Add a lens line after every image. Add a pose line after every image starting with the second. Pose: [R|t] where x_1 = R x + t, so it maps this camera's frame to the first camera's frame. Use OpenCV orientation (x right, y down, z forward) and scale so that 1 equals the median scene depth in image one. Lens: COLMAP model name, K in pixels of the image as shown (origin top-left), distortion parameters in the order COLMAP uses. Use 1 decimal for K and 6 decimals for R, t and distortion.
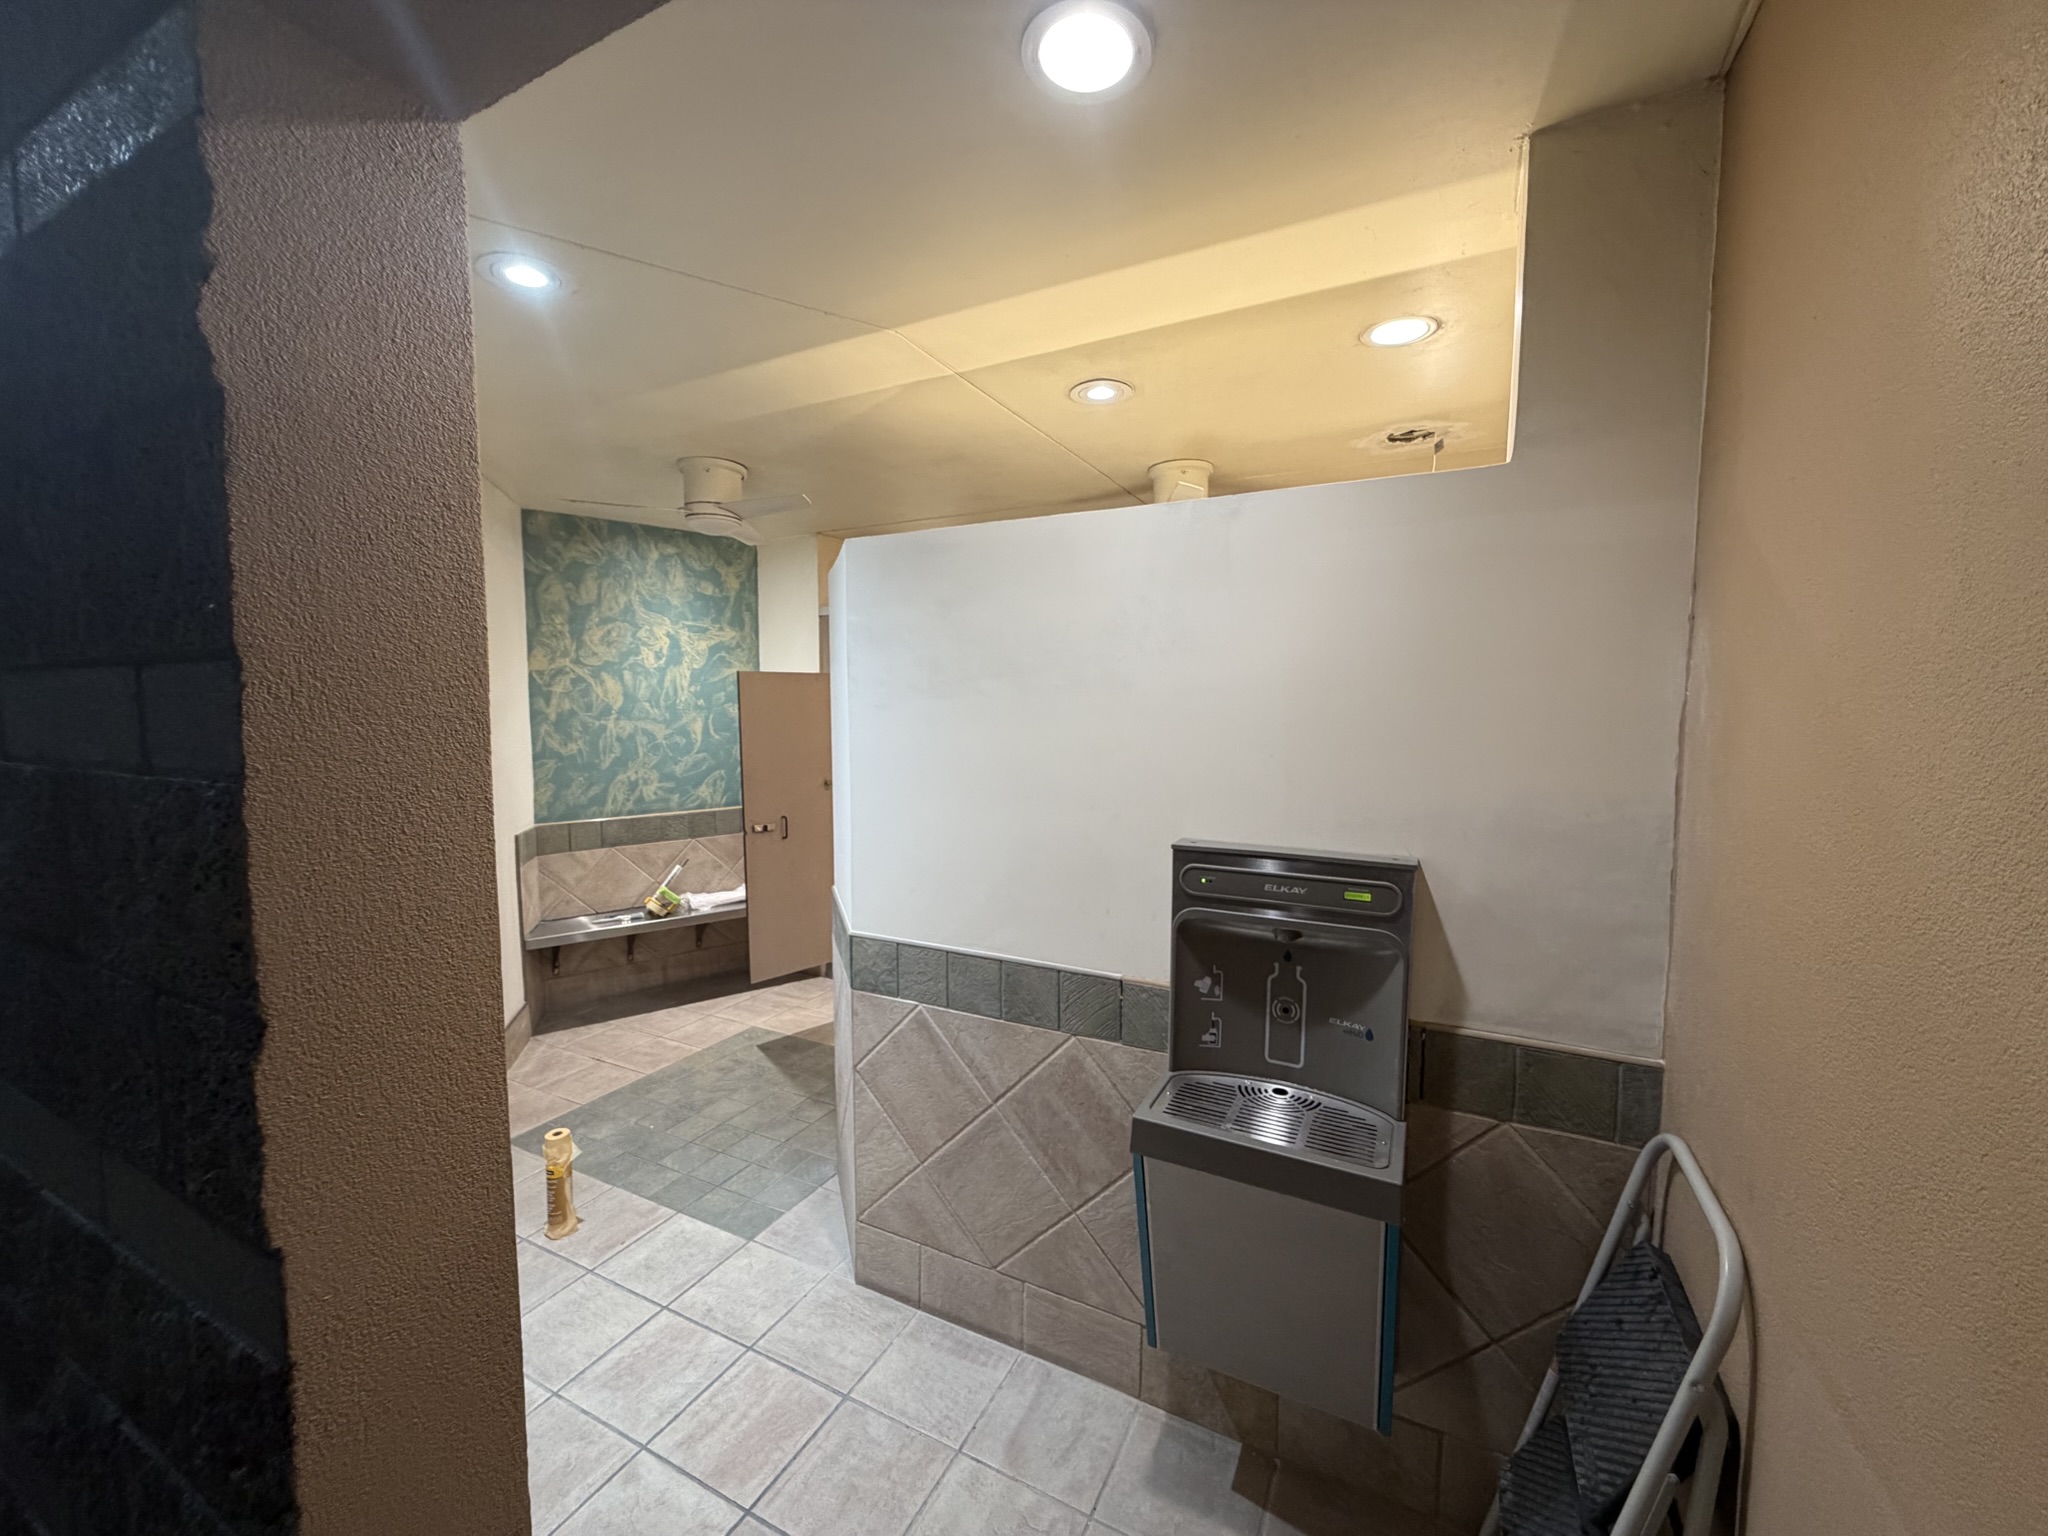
lens RADIAL K [[813.8, 0, 1032.2], [0, 813.8, 763.1], [0, 0, 1]] dist [0.000910, 0.000611]
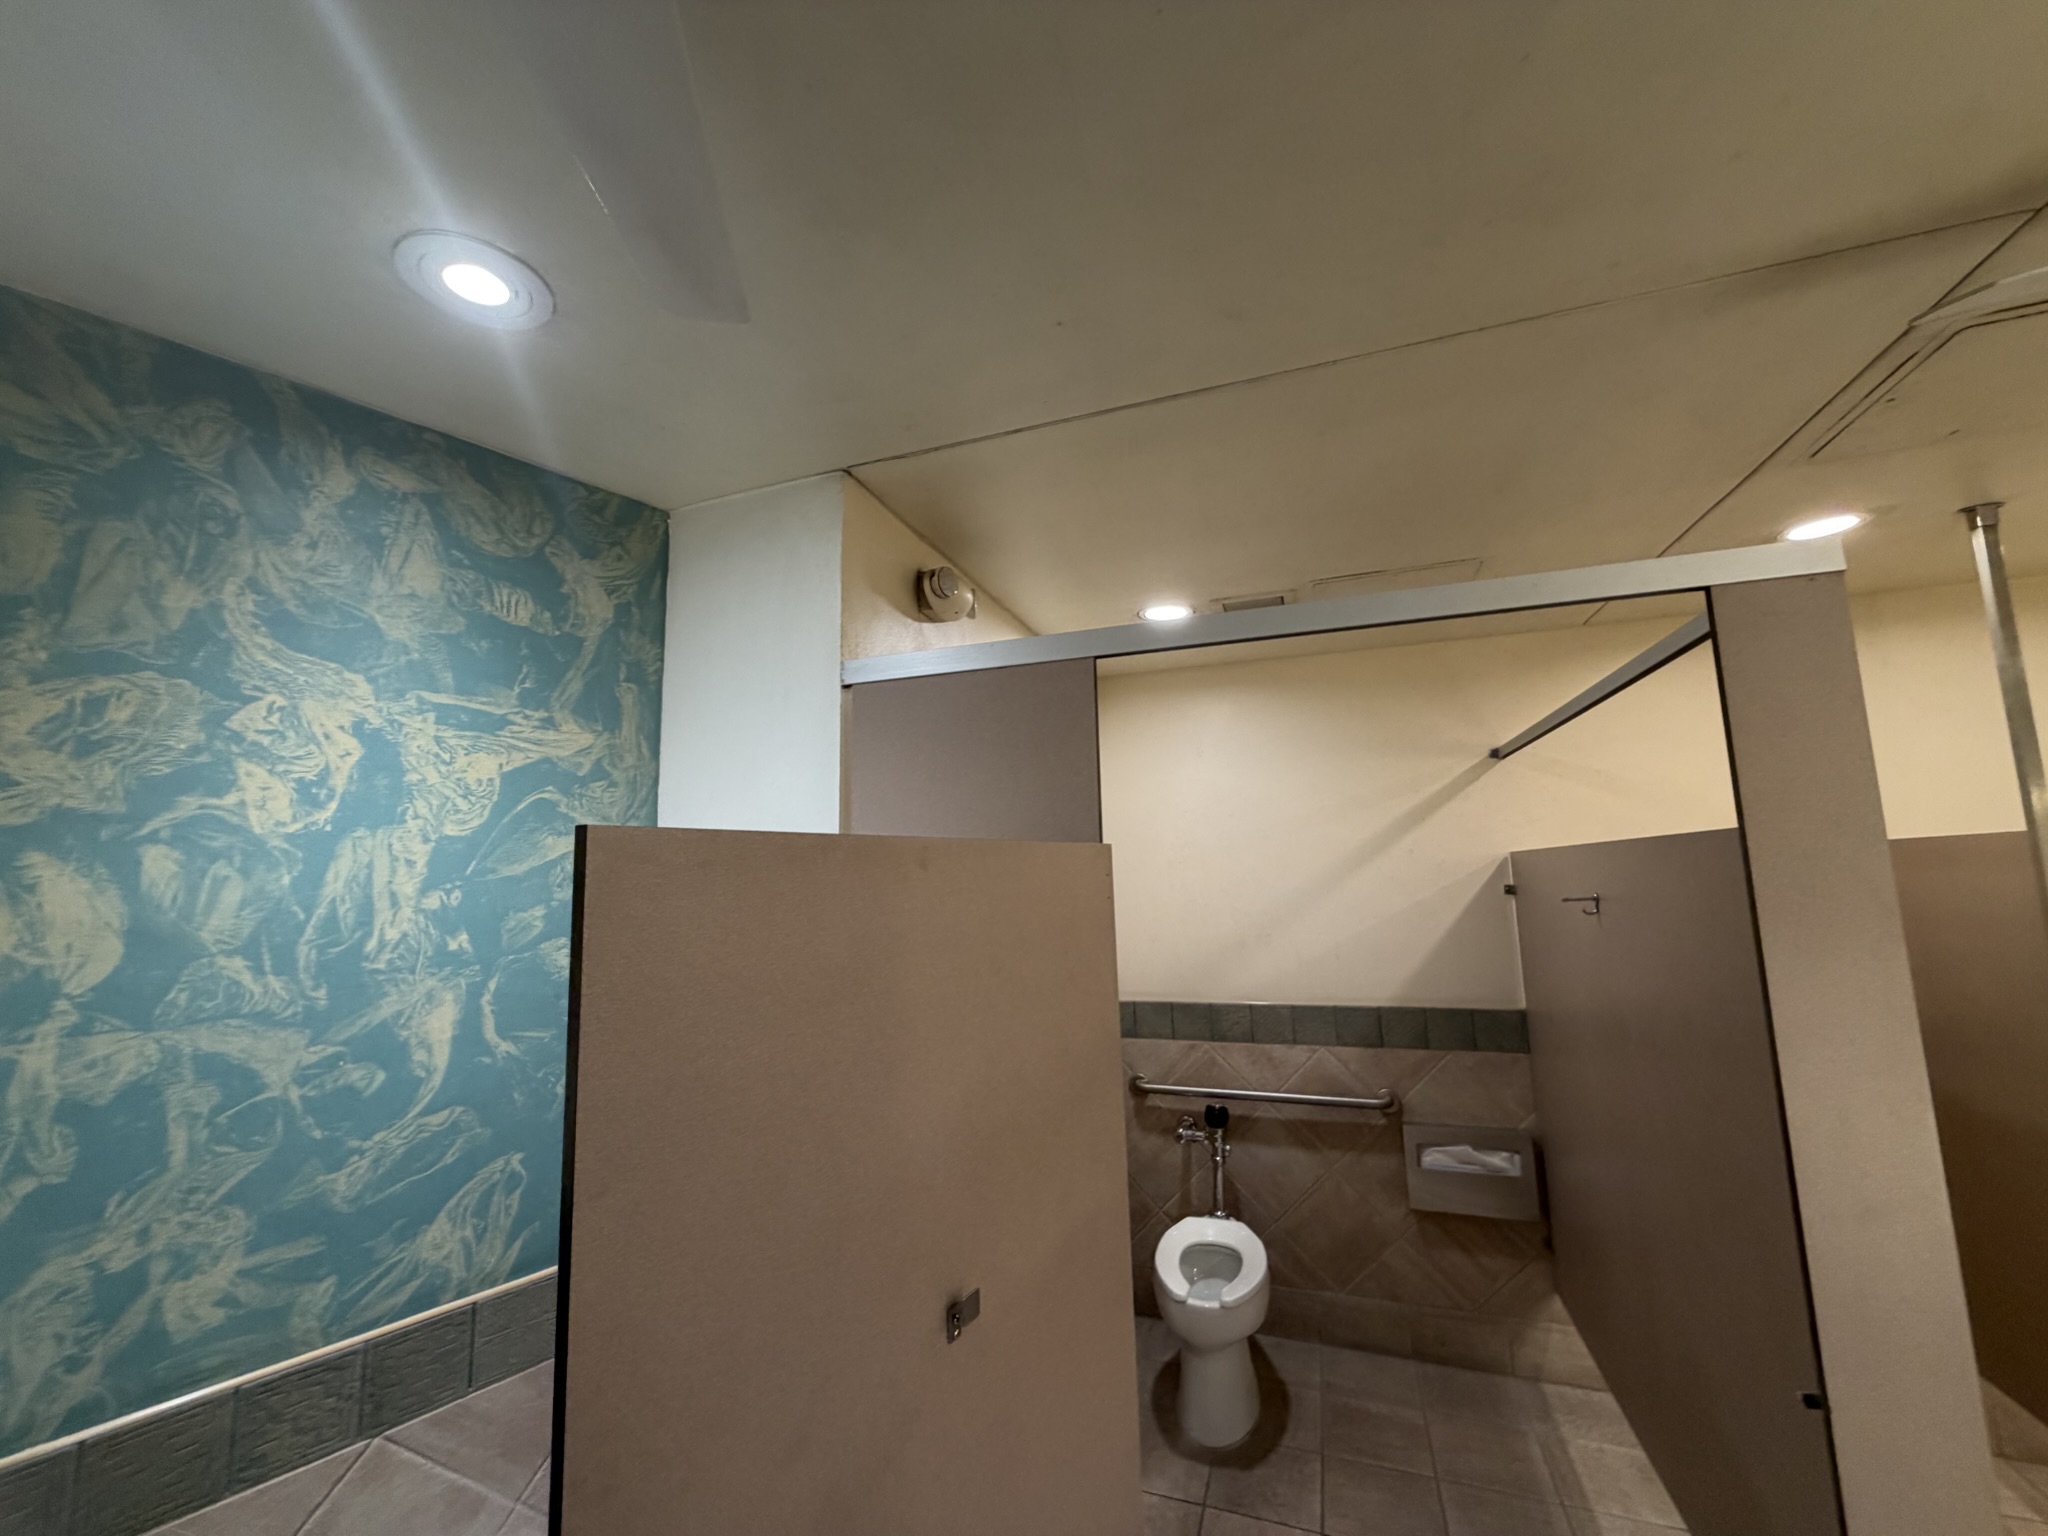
lens RADIAL K [[813.8, 0, 1011.7], [0, 813.8, 763.7], [0, 0, 1]] dist [0.000910, 0.000611]
pose [[0.995782, -0.012168, 0.090945, -0.226539], [0.031865, 0.975339, -0.218398, -0.068536], [-0.086045, 0.220375, 0.971613, 0.676898]]
